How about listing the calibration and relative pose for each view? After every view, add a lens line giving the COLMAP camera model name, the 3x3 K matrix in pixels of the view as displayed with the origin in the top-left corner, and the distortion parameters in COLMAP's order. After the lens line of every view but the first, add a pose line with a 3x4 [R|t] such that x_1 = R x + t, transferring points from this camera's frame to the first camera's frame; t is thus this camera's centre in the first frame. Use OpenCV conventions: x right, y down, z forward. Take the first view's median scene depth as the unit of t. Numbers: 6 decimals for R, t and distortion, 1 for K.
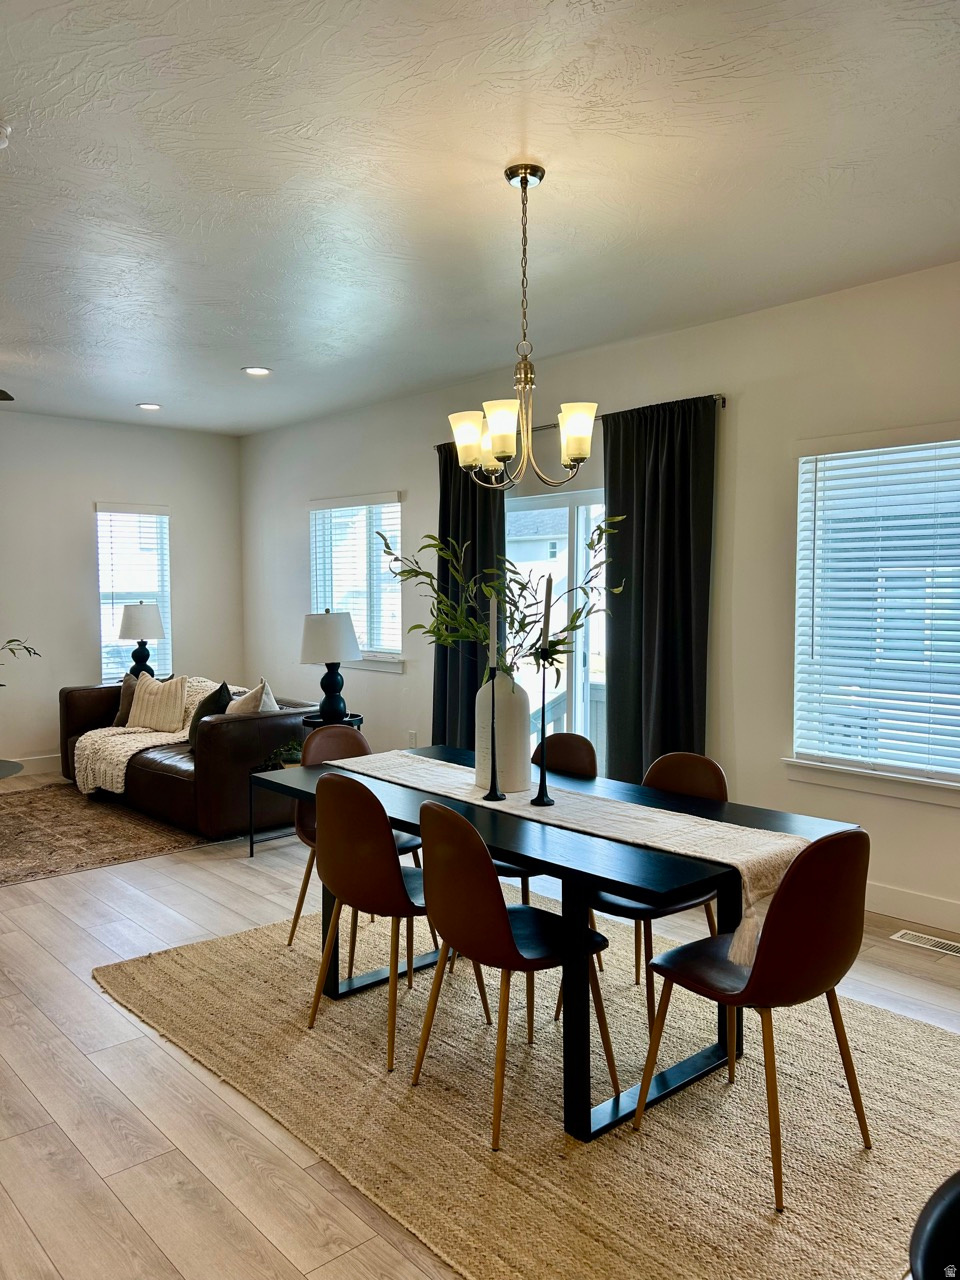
lens RADIAL K [[956.3, 0, 476.5], [0, 956.3, 632.0], [0, 0, 1]] dist [0.023329, -0.028099]
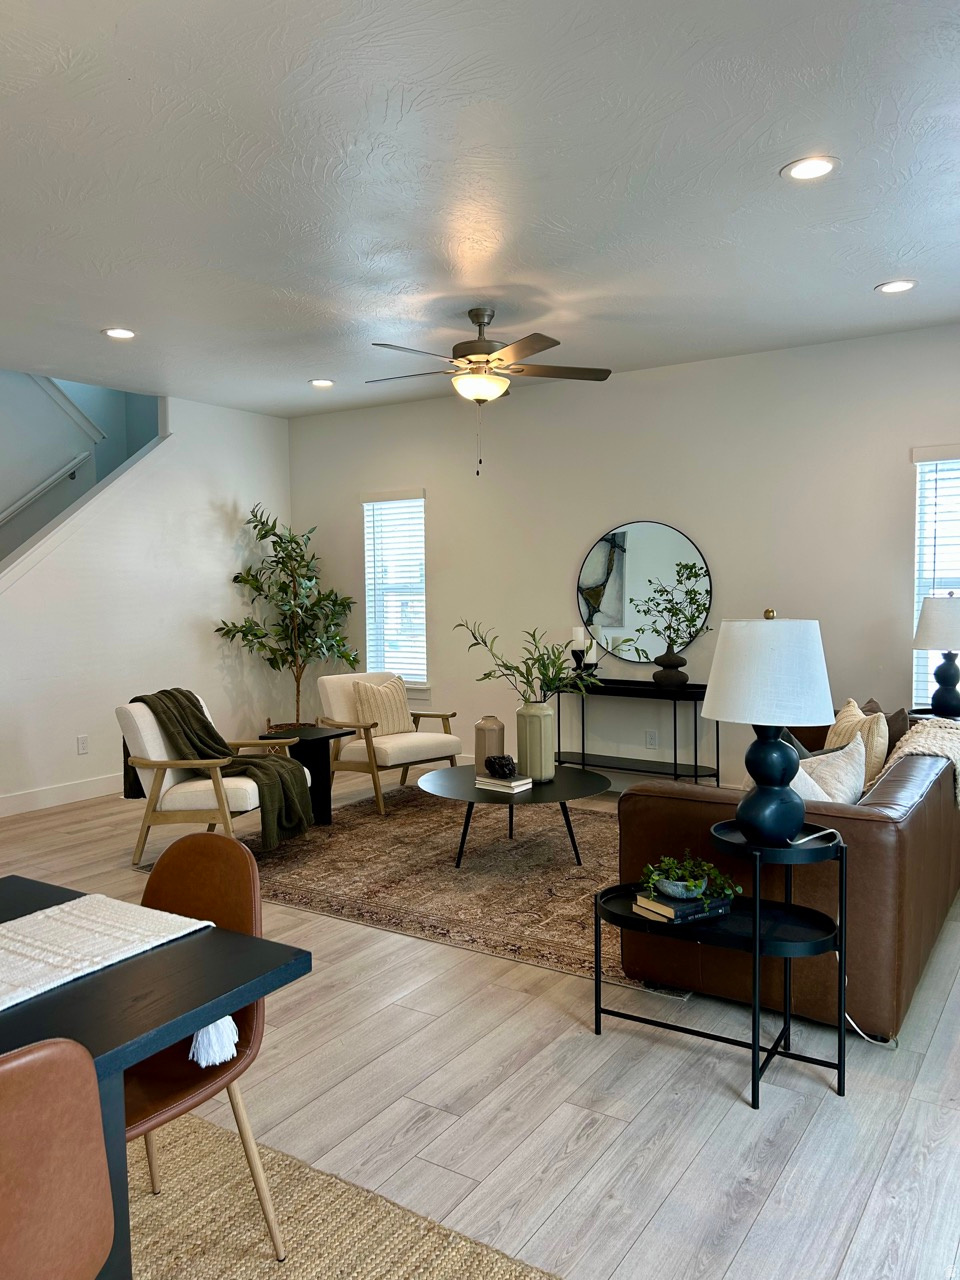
lens RADIAL K [[956.3, 0, 473.0], [0, 956.3, 637.1], [0, 0, 1]] dist [0.023329, -0.028099]
pose [[0.257854, 0.058480, -0.964413, 0.288056], [-0.034449, 0.998088, 0.051311, -0.034238], [0.965570, 0.019992, 0.259376, 0.743057]]
